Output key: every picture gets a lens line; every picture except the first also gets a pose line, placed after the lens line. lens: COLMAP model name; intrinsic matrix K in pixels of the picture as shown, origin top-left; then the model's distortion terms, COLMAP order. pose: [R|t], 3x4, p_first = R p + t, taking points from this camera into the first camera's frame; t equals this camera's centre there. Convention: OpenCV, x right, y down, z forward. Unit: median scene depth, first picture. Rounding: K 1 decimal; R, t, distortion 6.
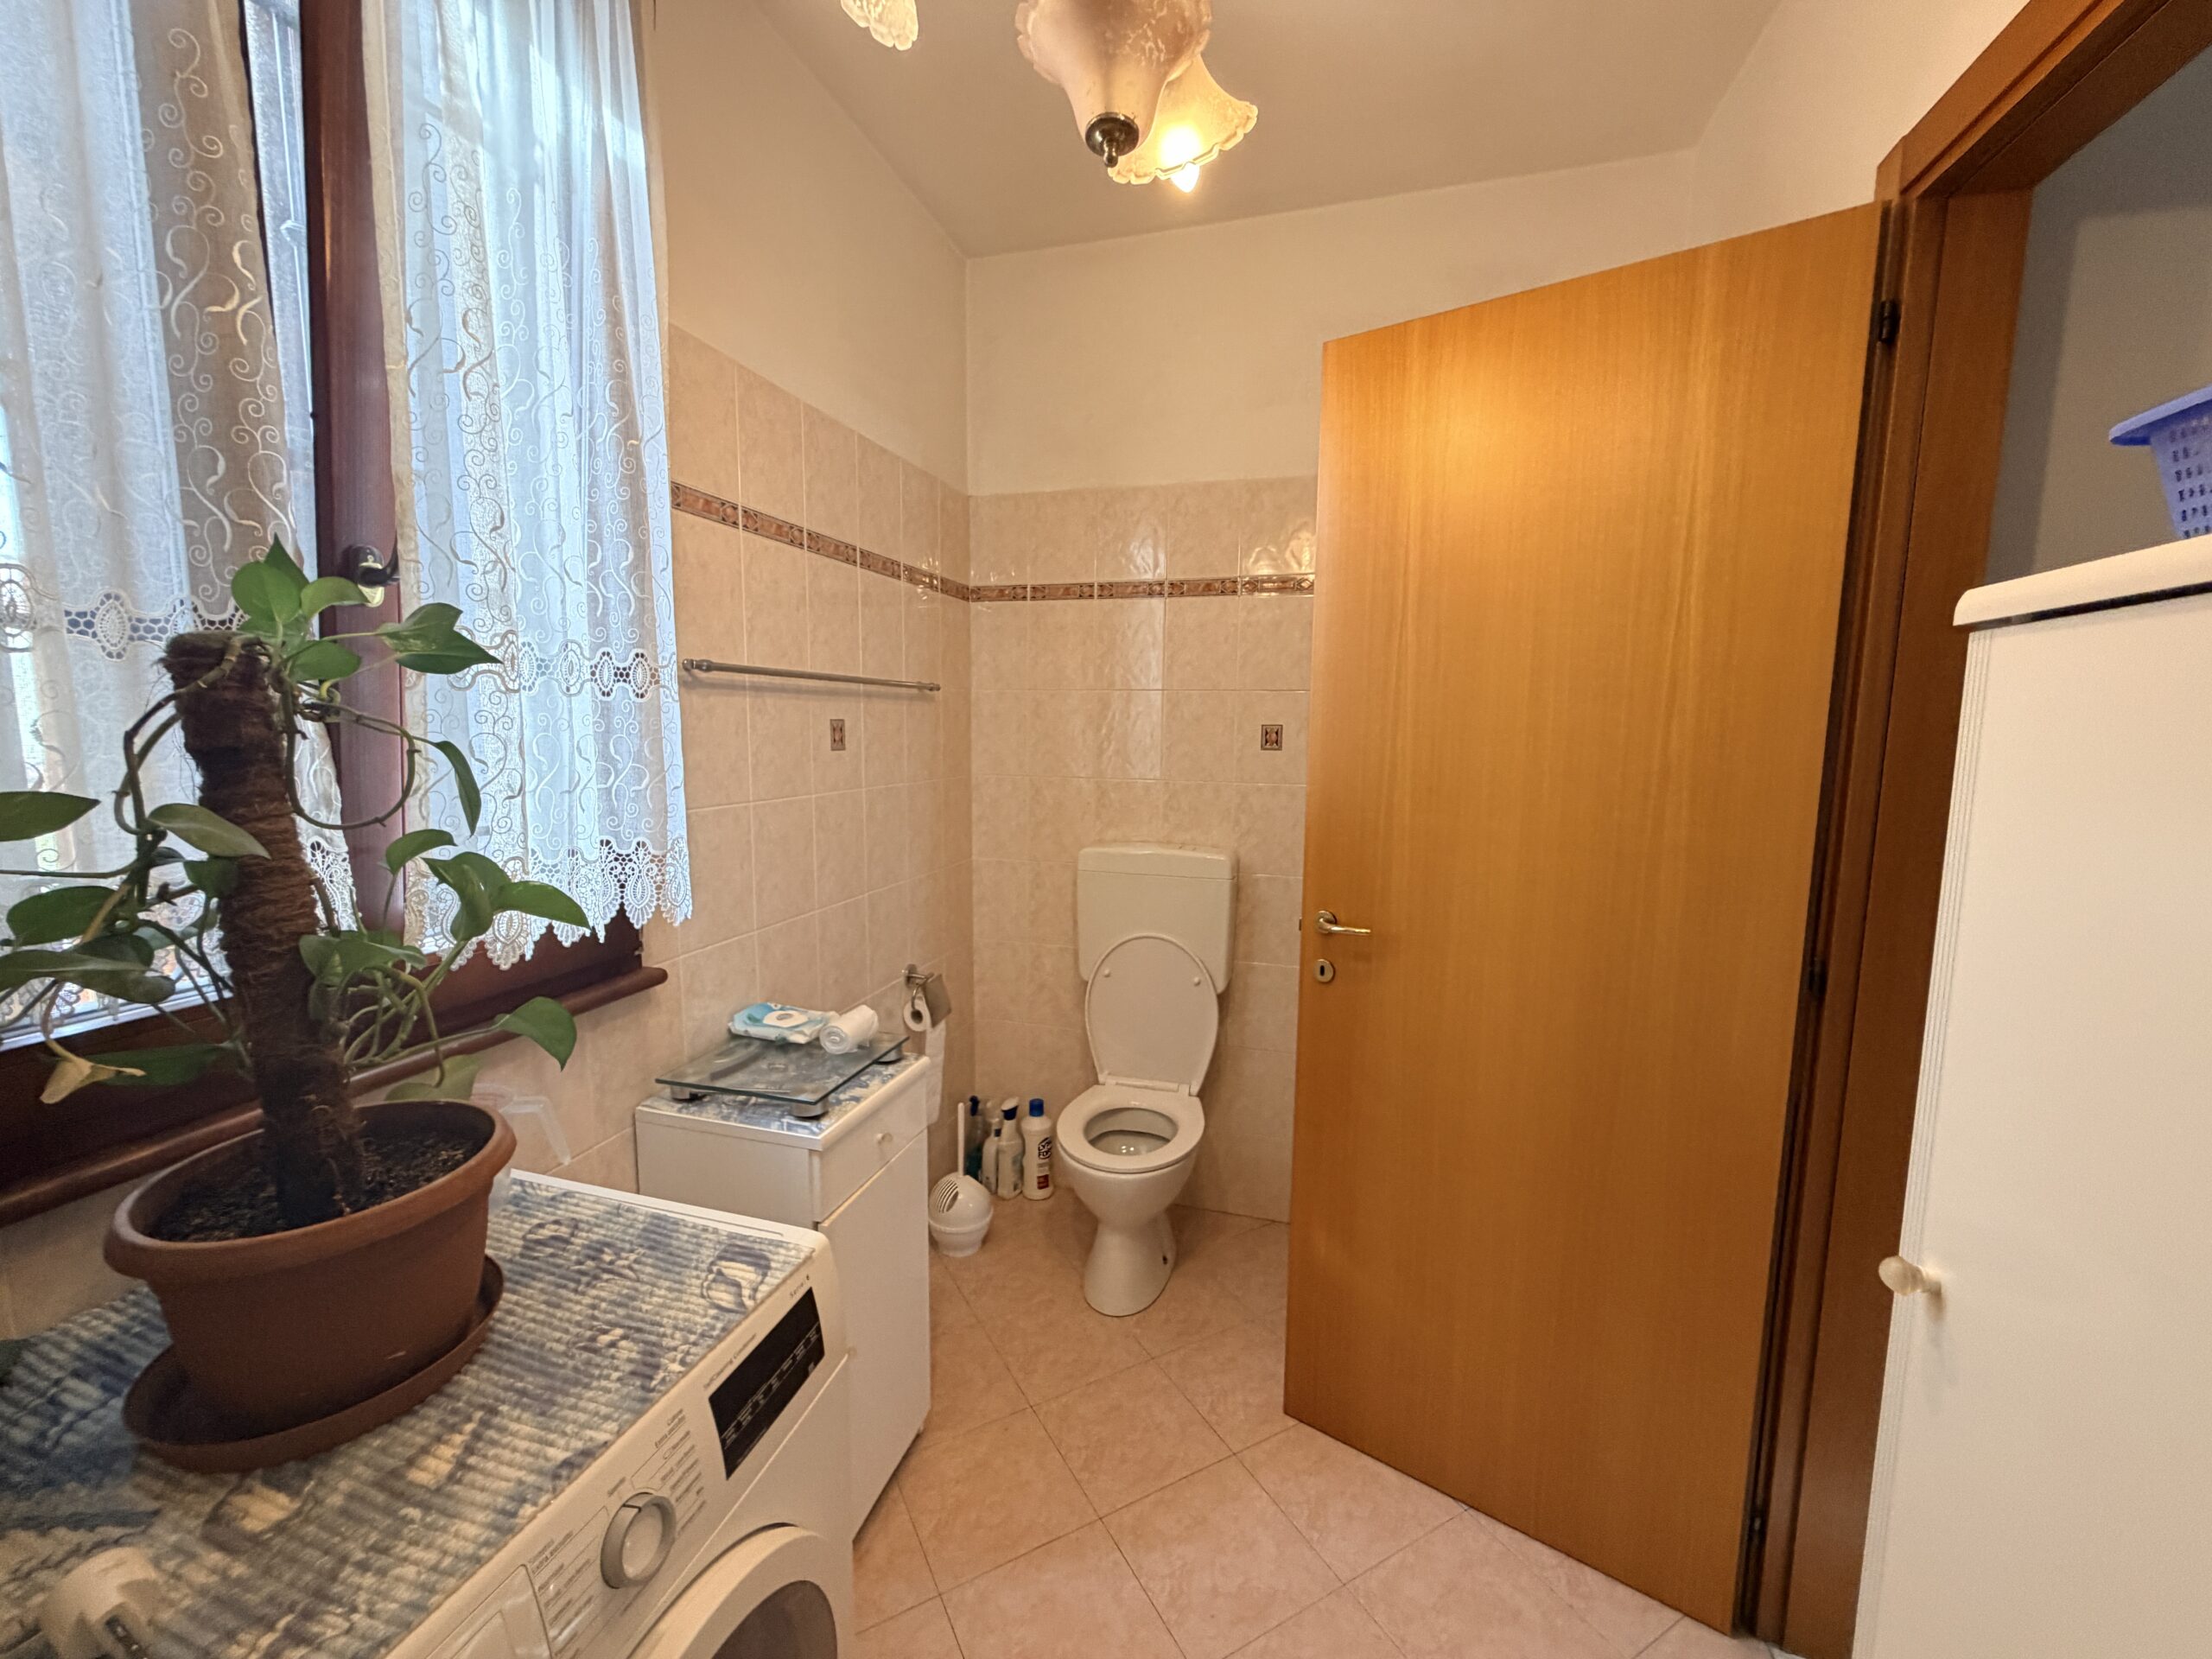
lens RADIAL K [[880.6, 0, 1106.4], [0, 880.6, 828.8], [0, 0, 1]] dist [0.001509, -0.000224]
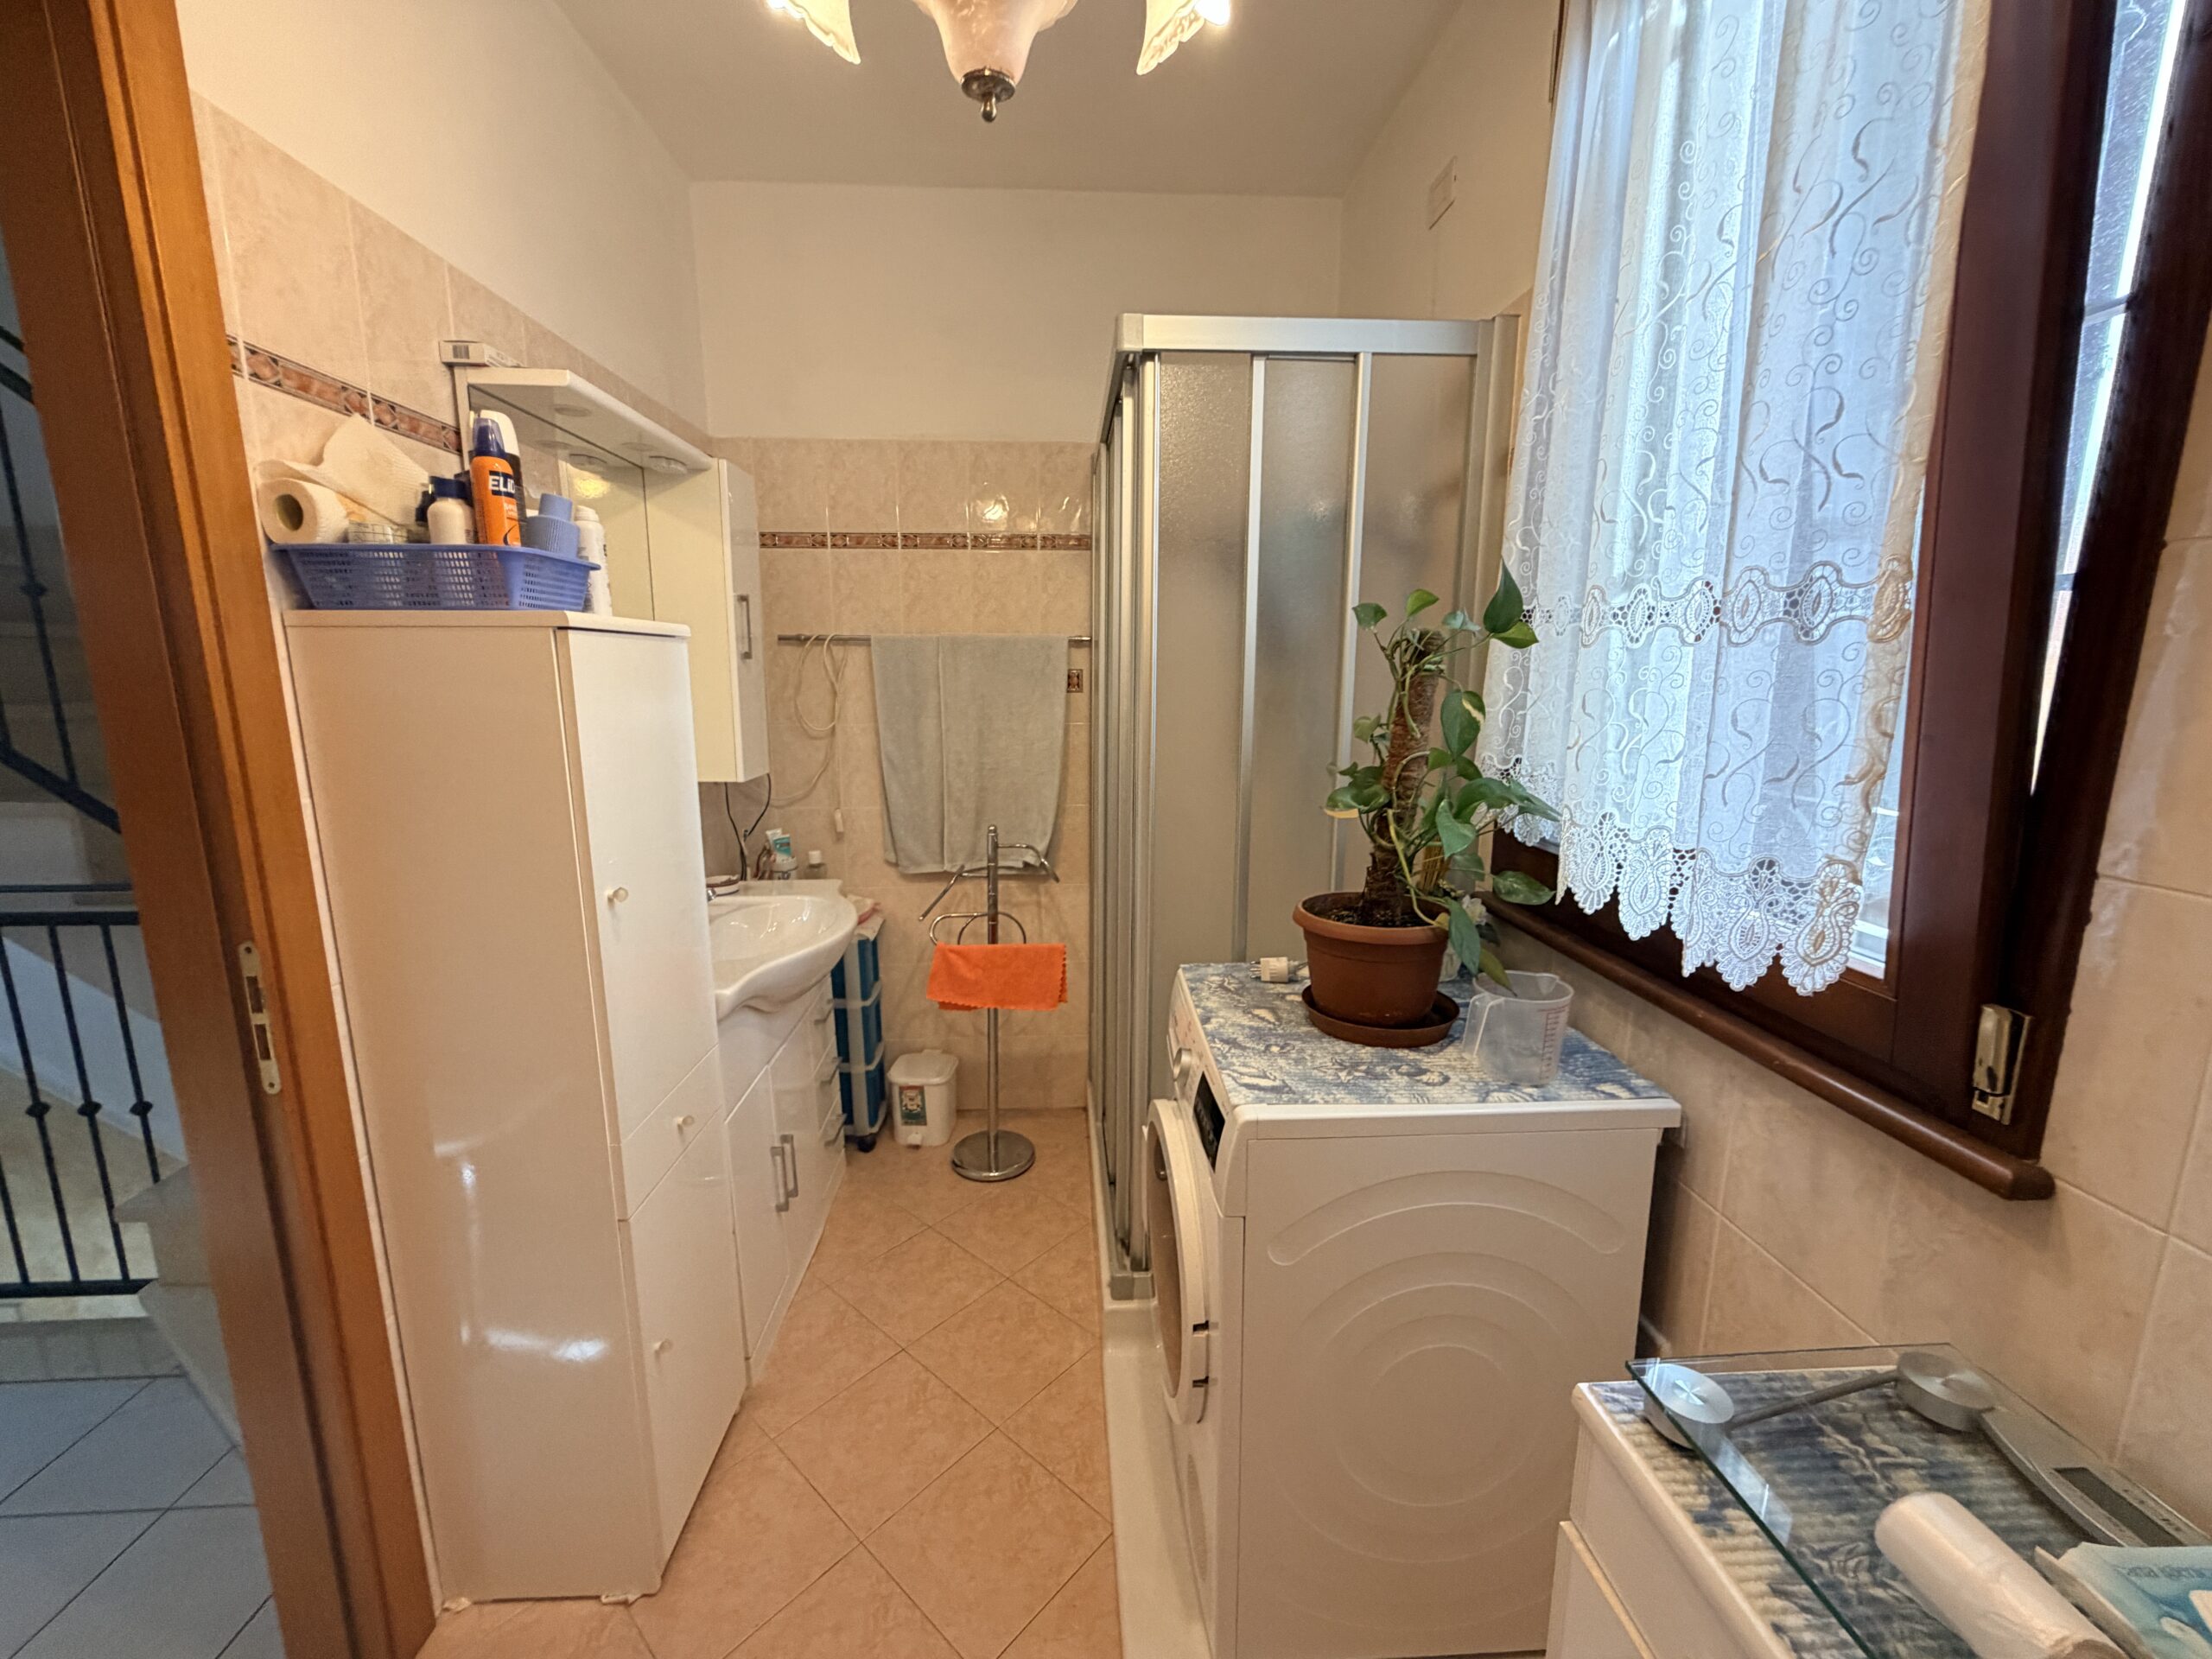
lens RADIAL K [[880.6, 0, 1106.8], [0, 880.6, 823.3], [0, 0, 1]] dist [0.001509, -0.000224]
pose [[-0.943684, 0.047901, -0.327362, 0.236852], [-0.047868, 0.959285, 0.278355, -0.253789], [0.327367, 0.278349, -0.902969, 2.062885]]
